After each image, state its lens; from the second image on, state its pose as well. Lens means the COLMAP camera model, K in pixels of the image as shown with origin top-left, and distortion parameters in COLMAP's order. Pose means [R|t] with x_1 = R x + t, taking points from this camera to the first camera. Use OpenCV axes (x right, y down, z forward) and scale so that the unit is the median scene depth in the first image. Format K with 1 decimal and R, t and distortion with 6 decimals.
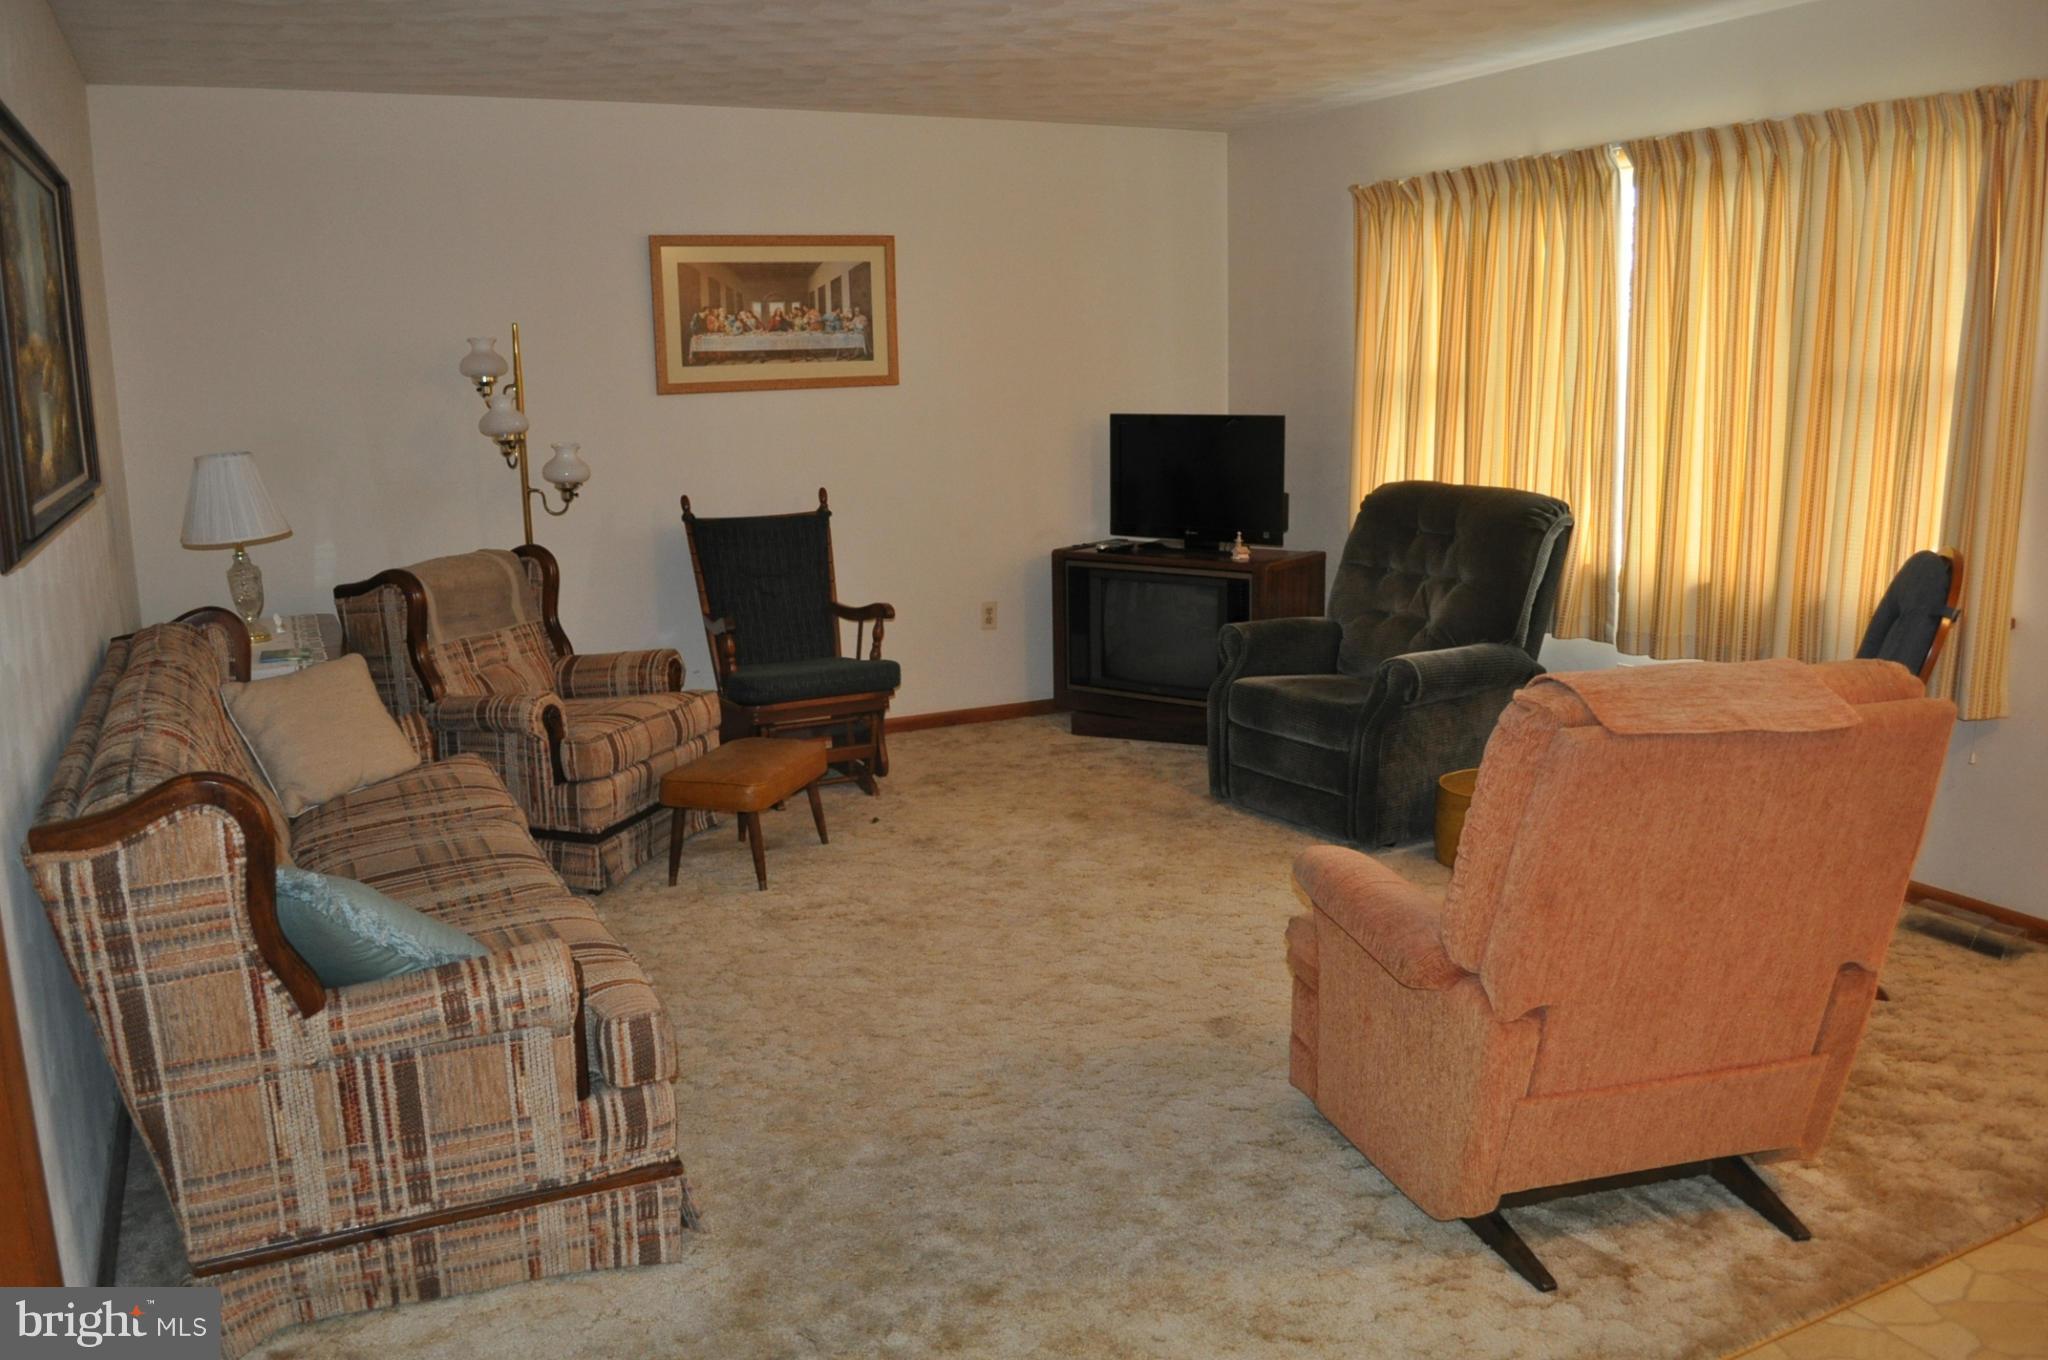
lens RADIAL K [[1598.4, 0, 1024.0], [0, 1598.4, 680.0], [0, 0, 1]] dist [-0.083113, -0.005695]
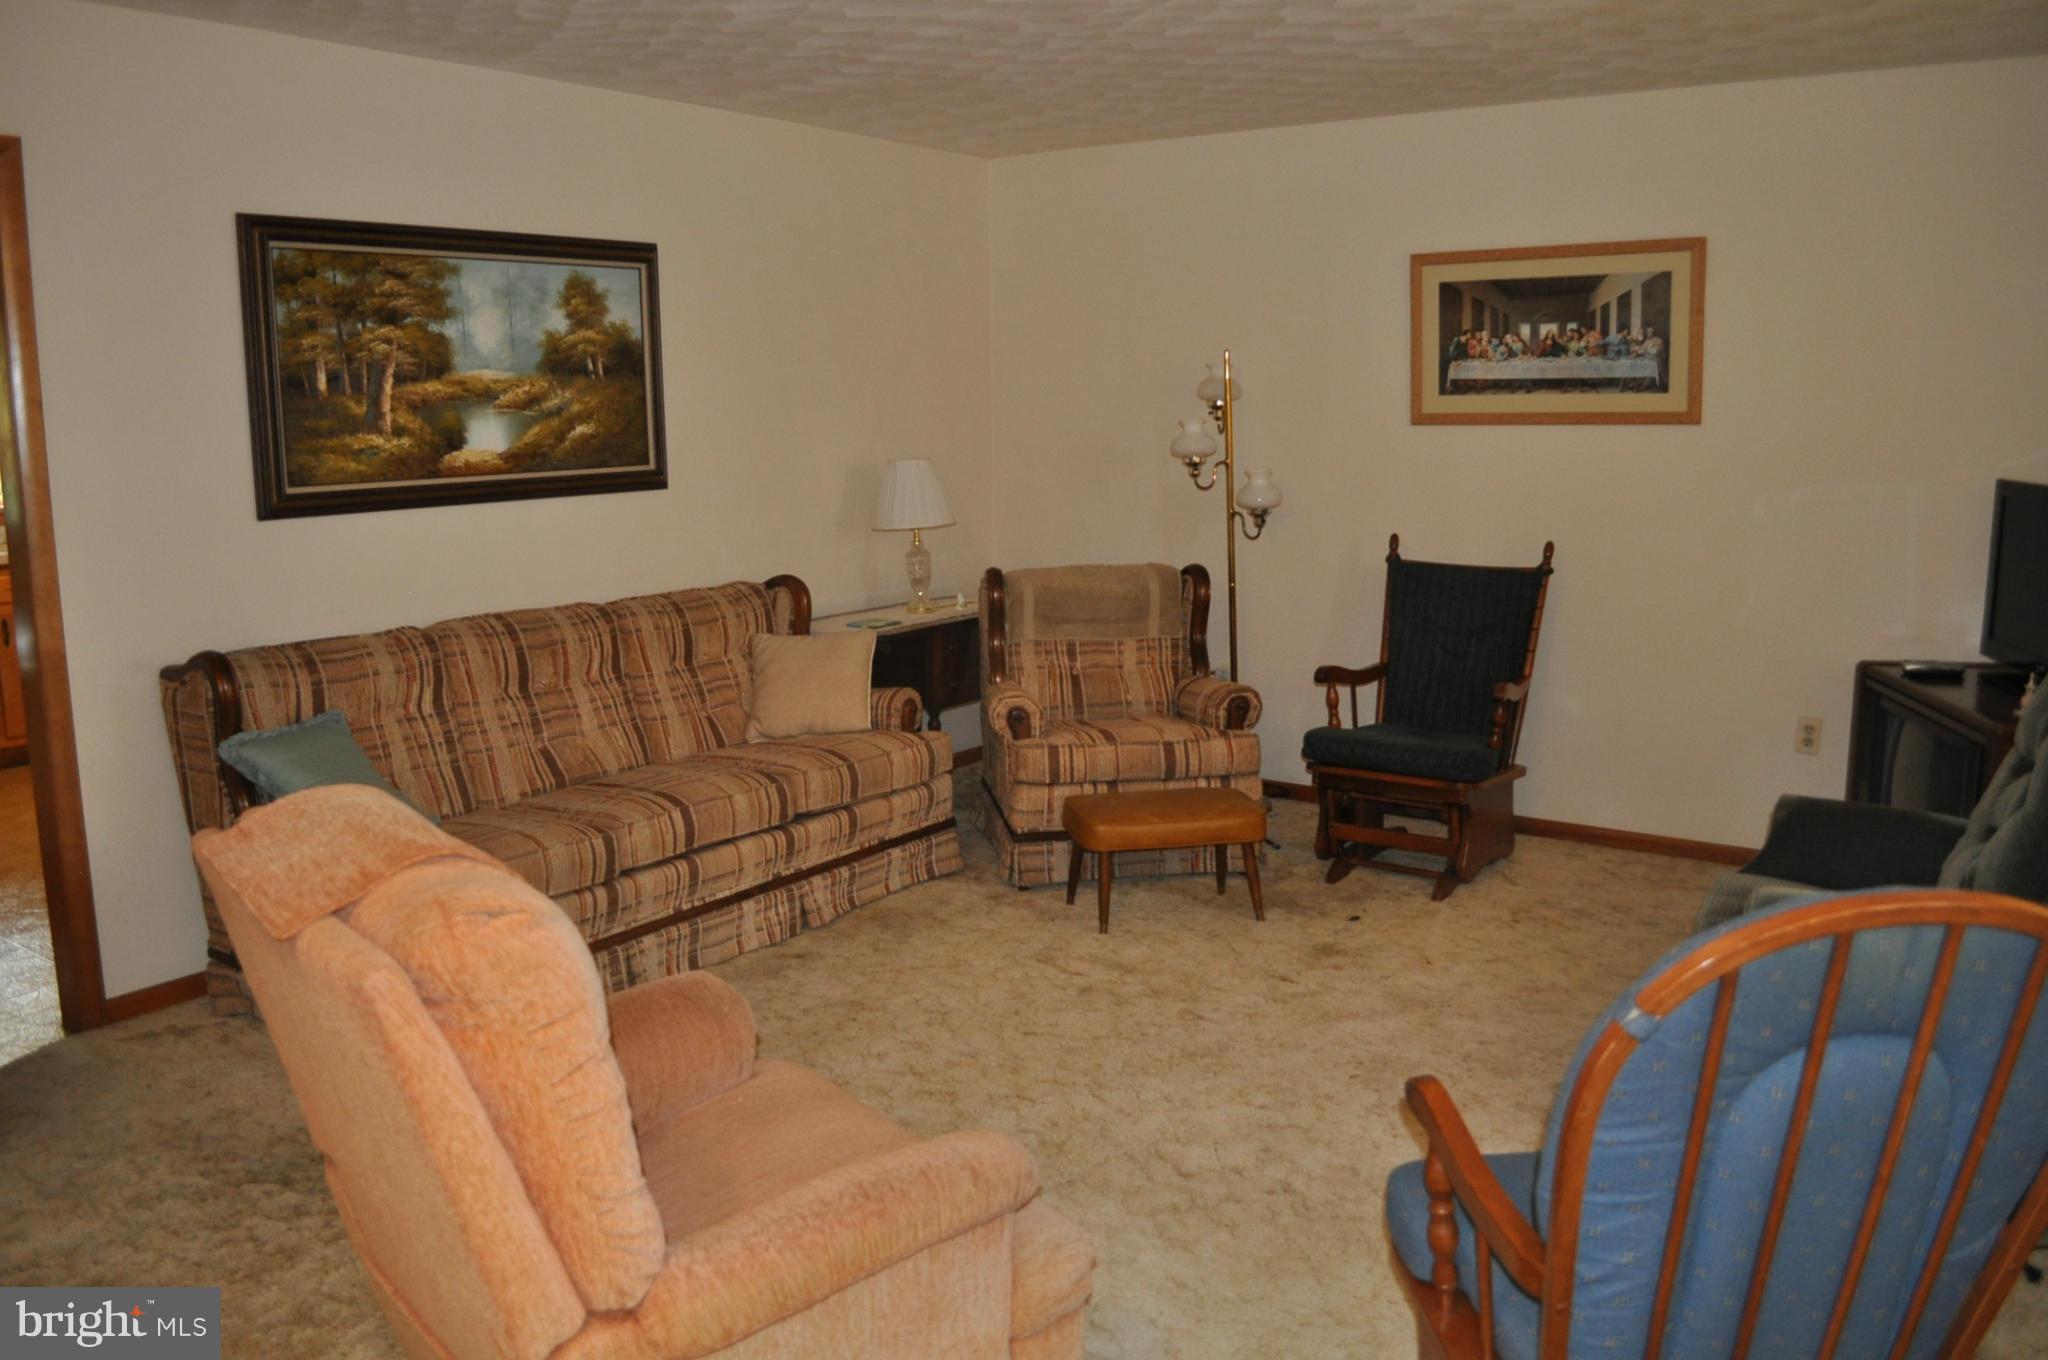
lens RADIAL K [[1598.4, 0, 1024.0], [0, 1598.4, 680.0], [0, 0, 1]] dist [-0.083113, -0.005695]
pose [[0.466210, 0.165771, -0.869004, 0.493356], [-0.171662, 0.980569, 0.094958, -0.081150], [0.867859, 0.104905, 0.485608, 0.360605]]
